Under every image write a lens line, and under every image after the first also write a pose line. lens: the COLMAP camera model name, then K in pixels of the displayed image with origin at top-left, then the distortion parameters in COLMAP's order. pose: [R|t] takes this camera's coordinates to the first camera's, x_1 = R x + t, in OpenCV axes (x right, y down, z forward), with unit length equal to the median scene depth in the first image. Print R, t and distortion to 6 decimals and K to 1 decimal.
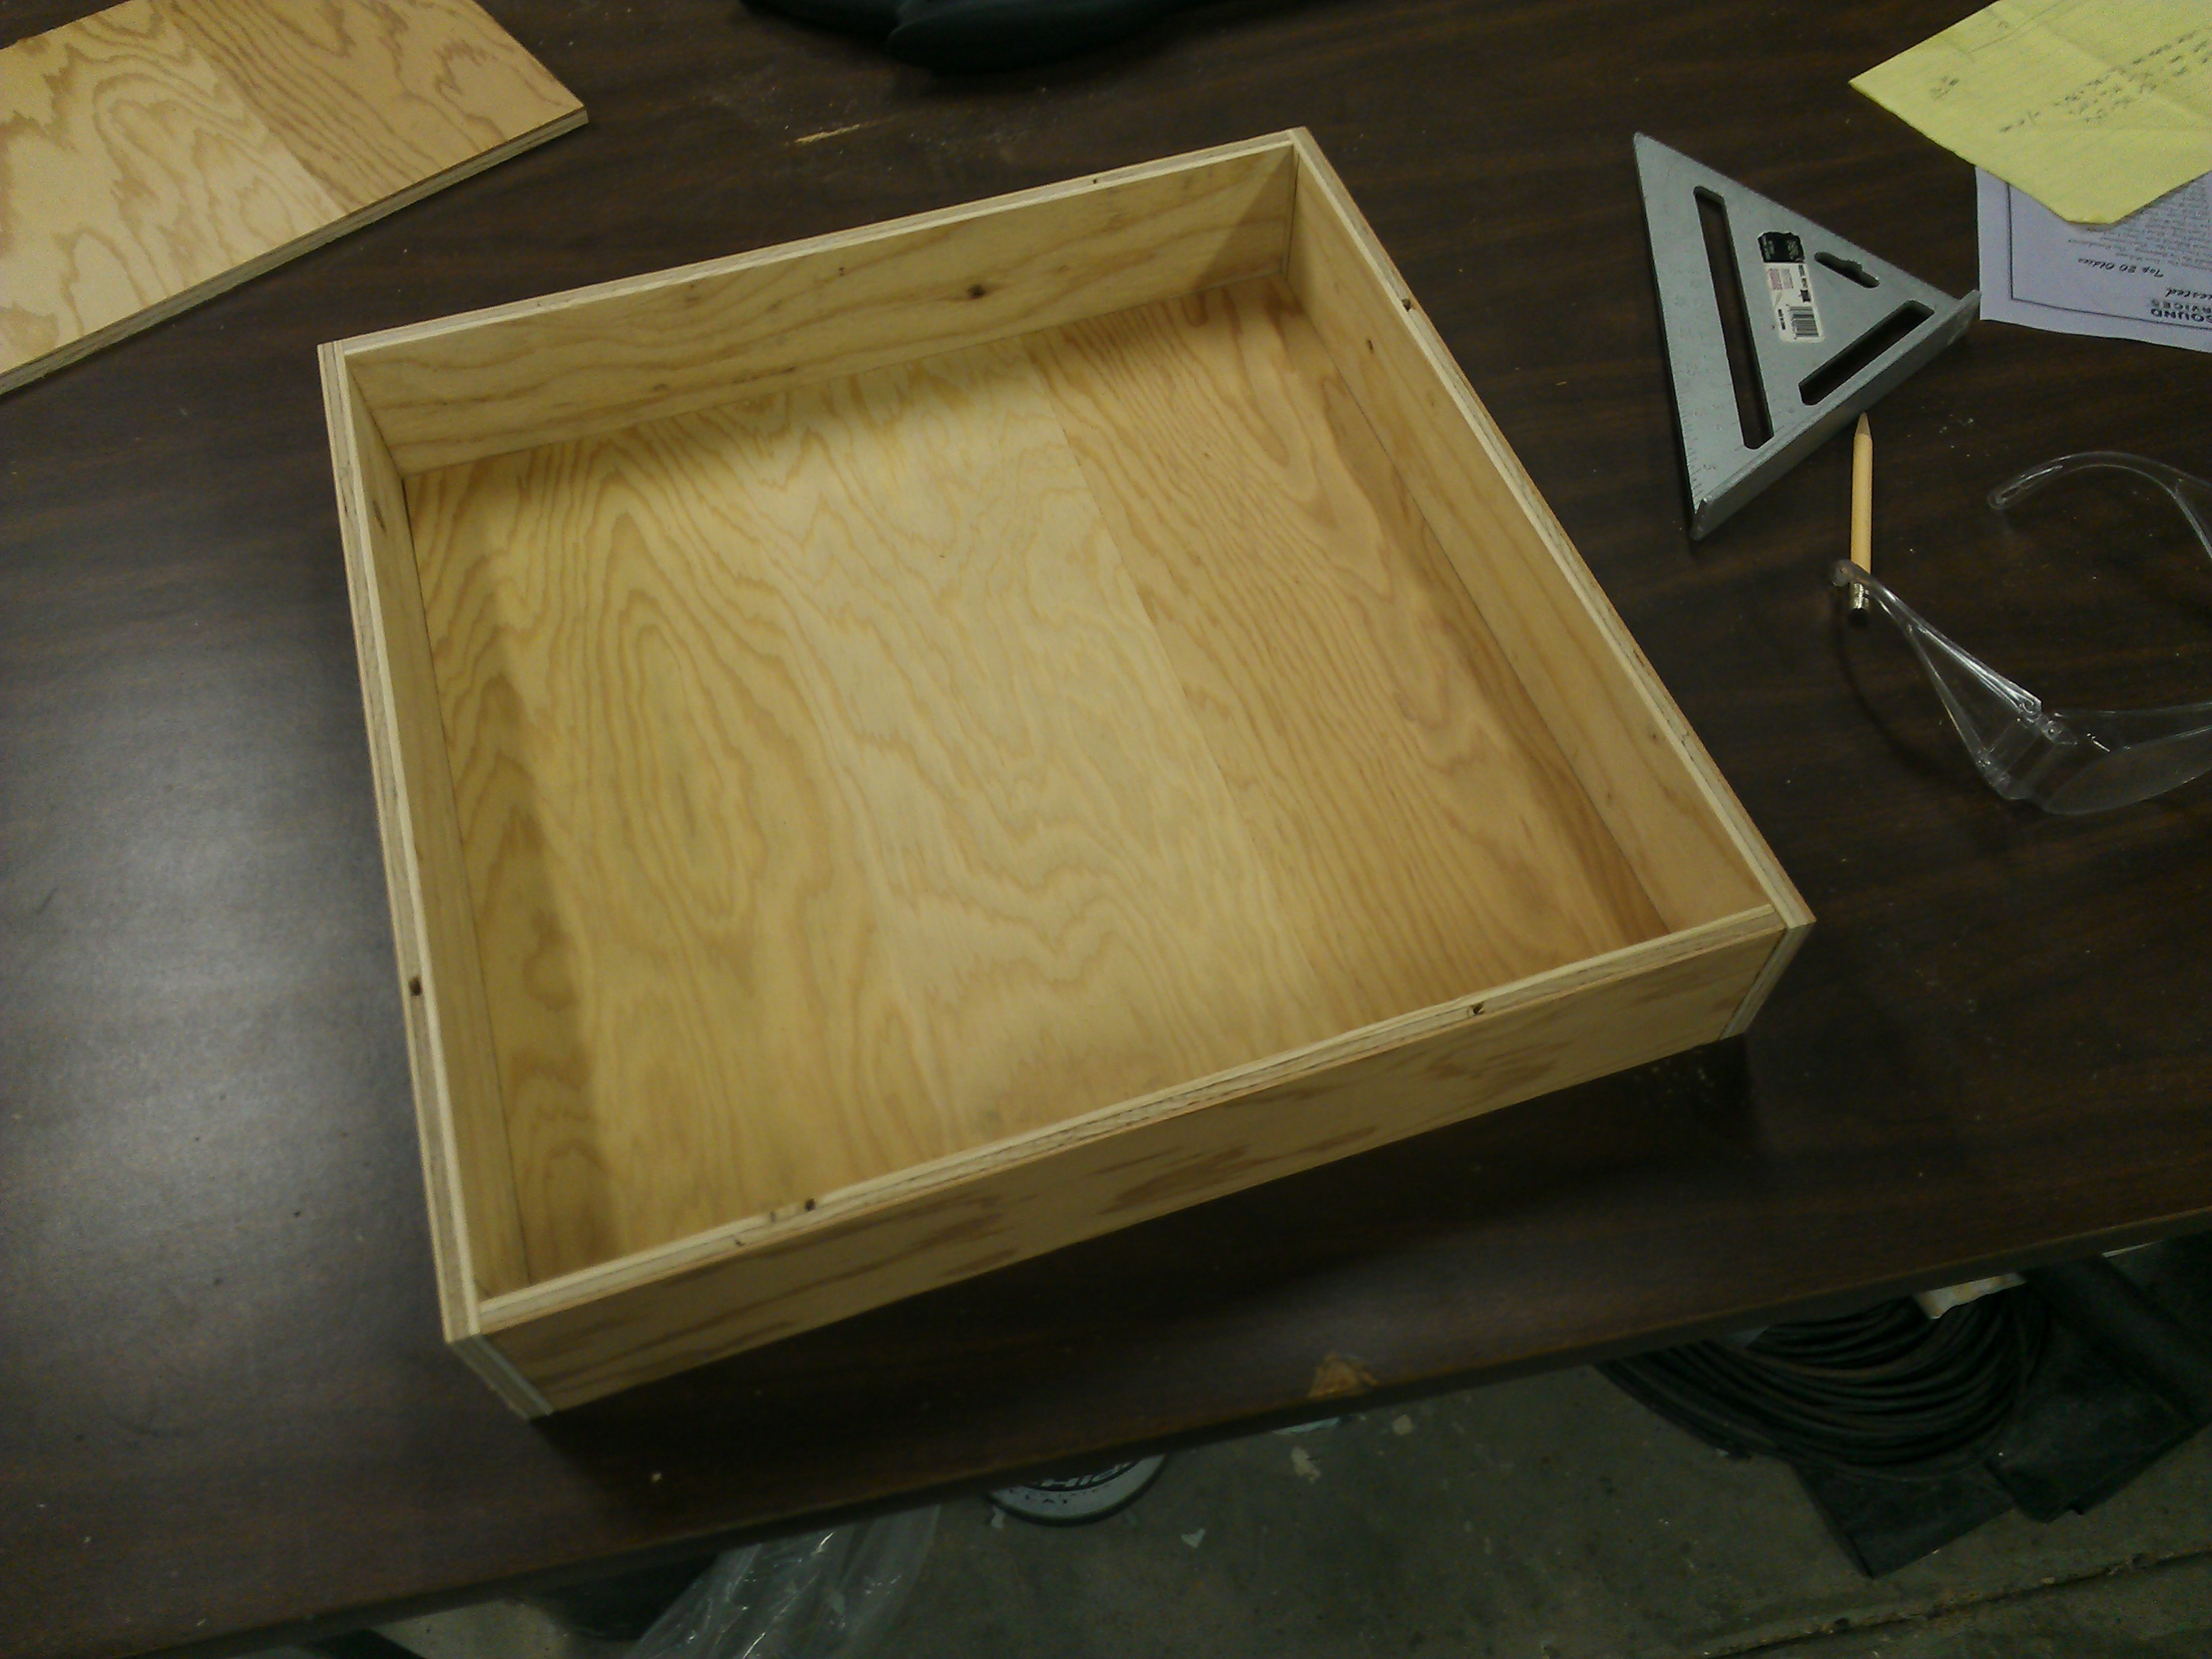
lens RADIAL K [[1778.7, 0, 1108.7], [0, 1778.7, 822.8], [0, 0, 1]] dist [-0.000605, -0.000241]
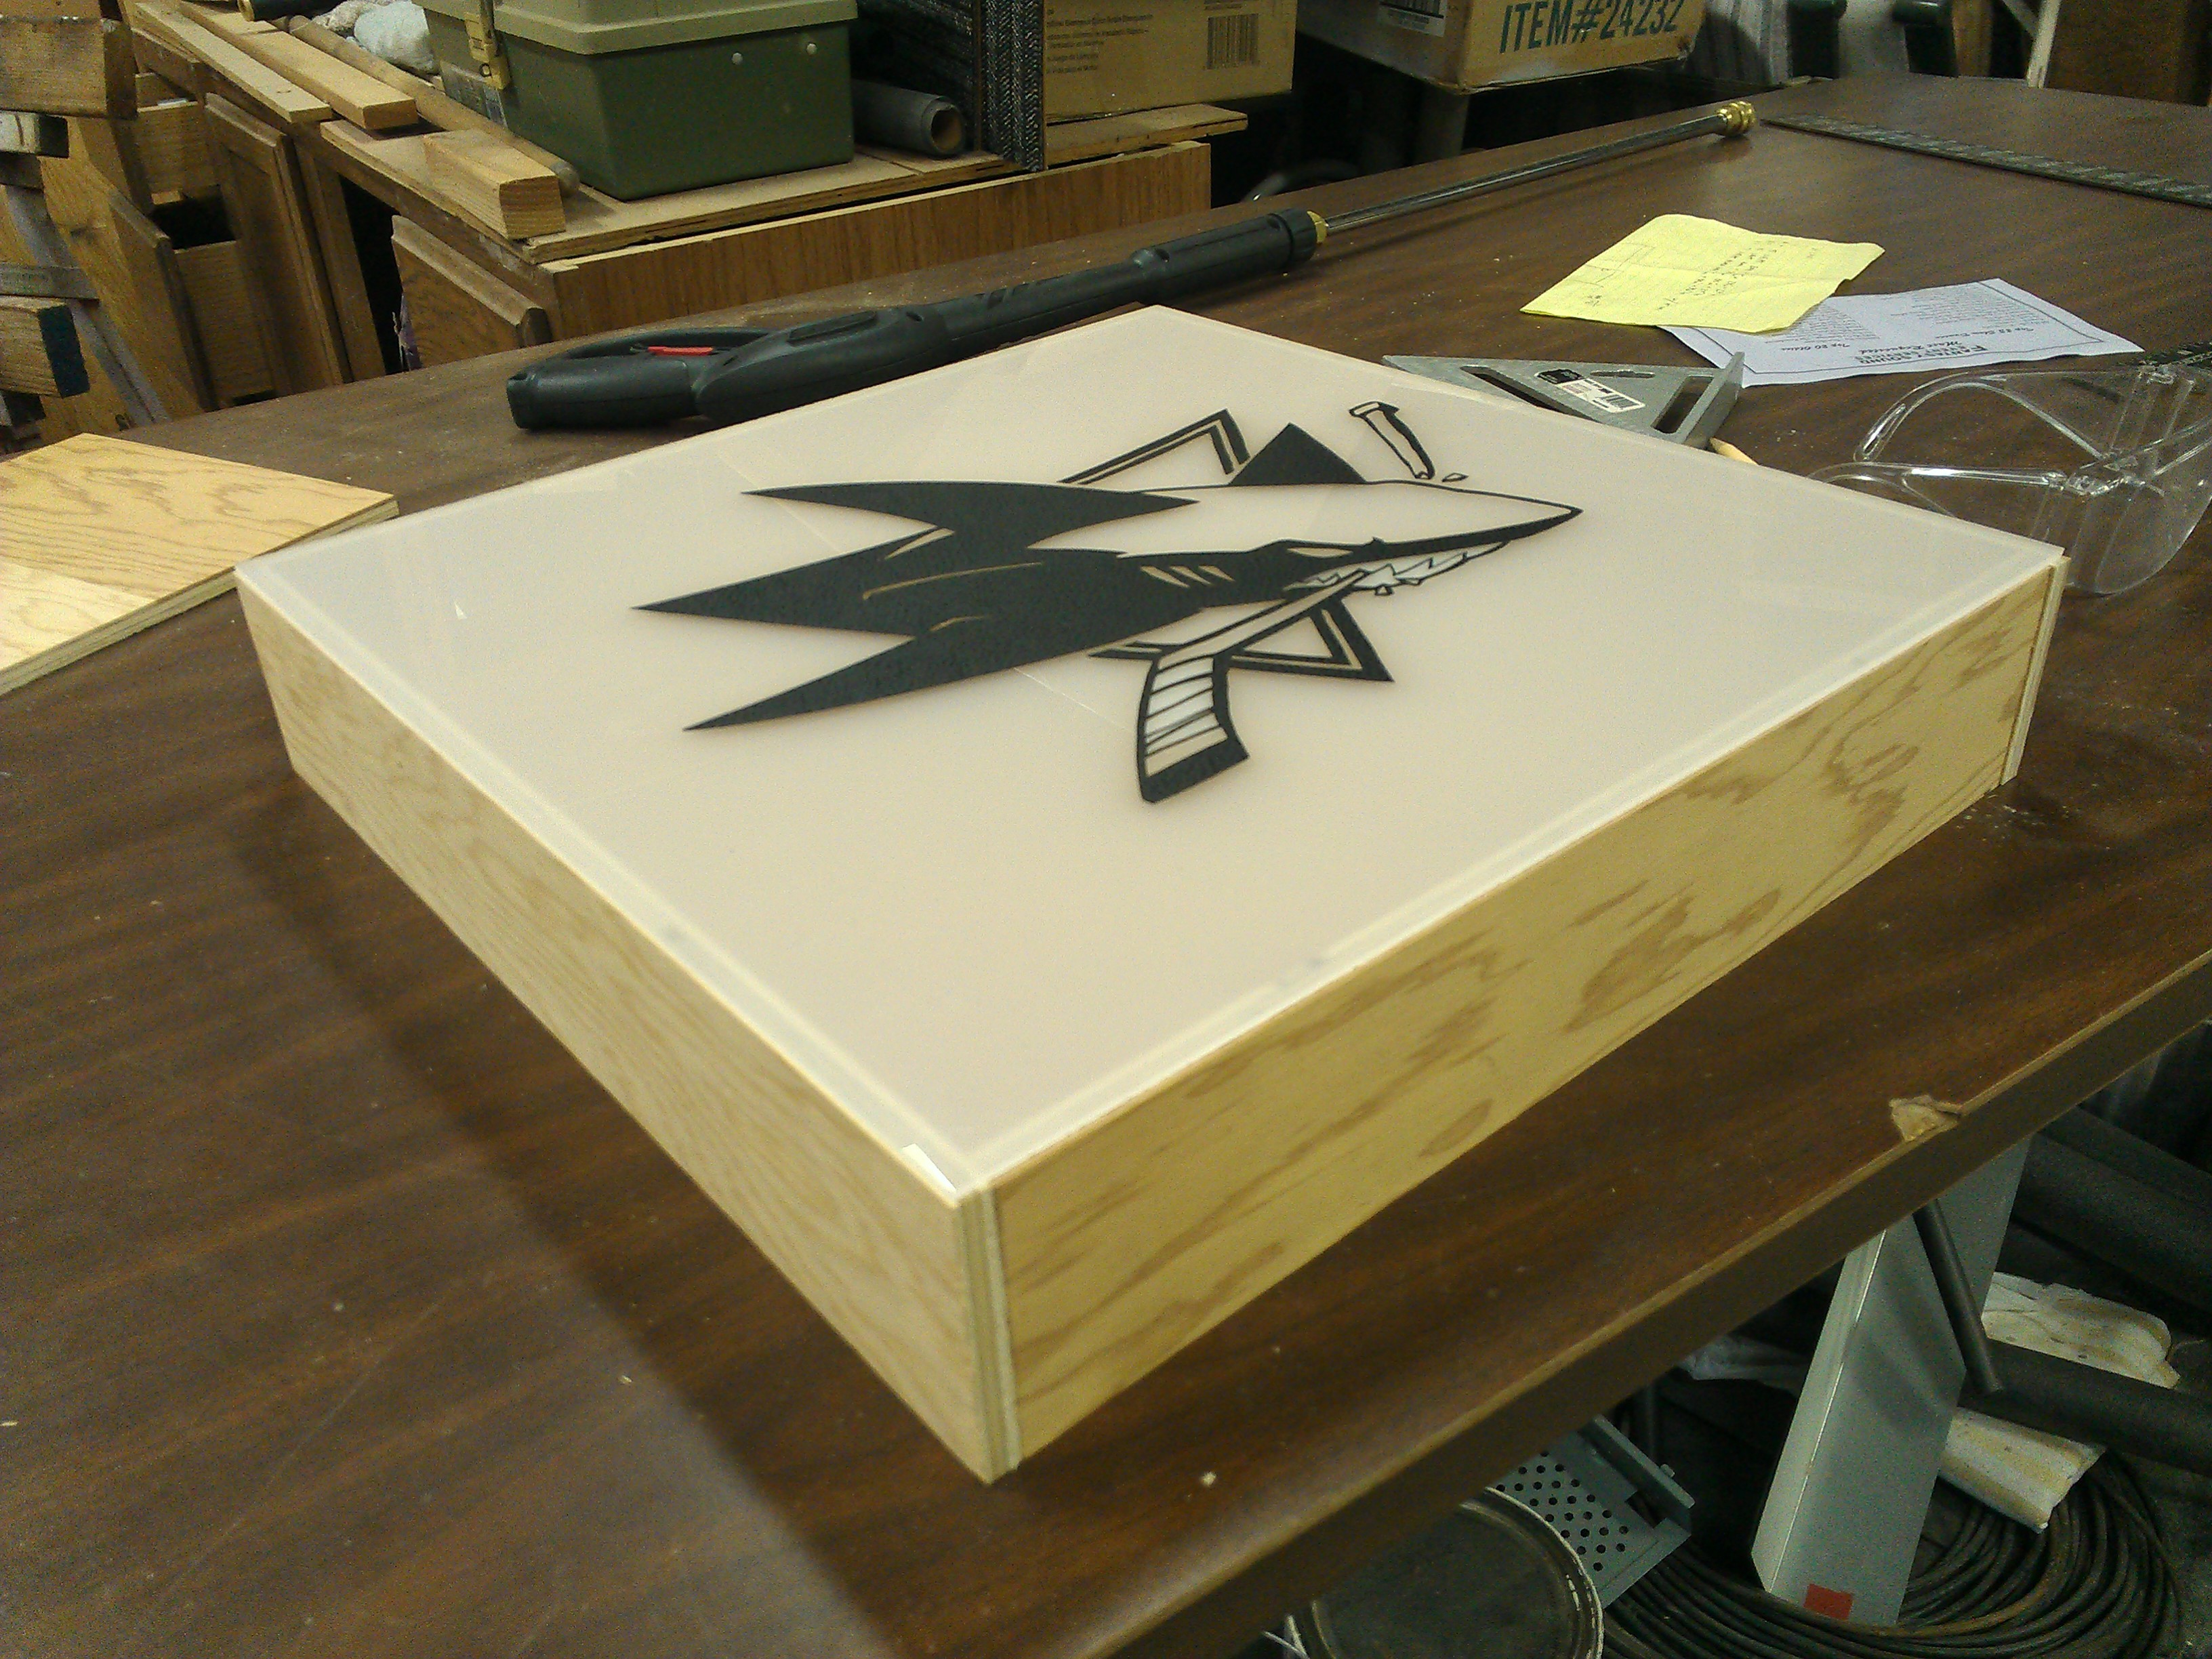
lens RADIAL K [[1778.7, 0, 1110.6], [0, 1778.7, 813.5], [0, 0, 1]] dist [-0.000605, -0.000241]
pose [[0.931147, -0.220476, 0.290439, -0.262807], [0.323517, 0.866977, -0.379060, 0.240453], [-0.168230, 0.446923, 0.878612, 0.183153]]
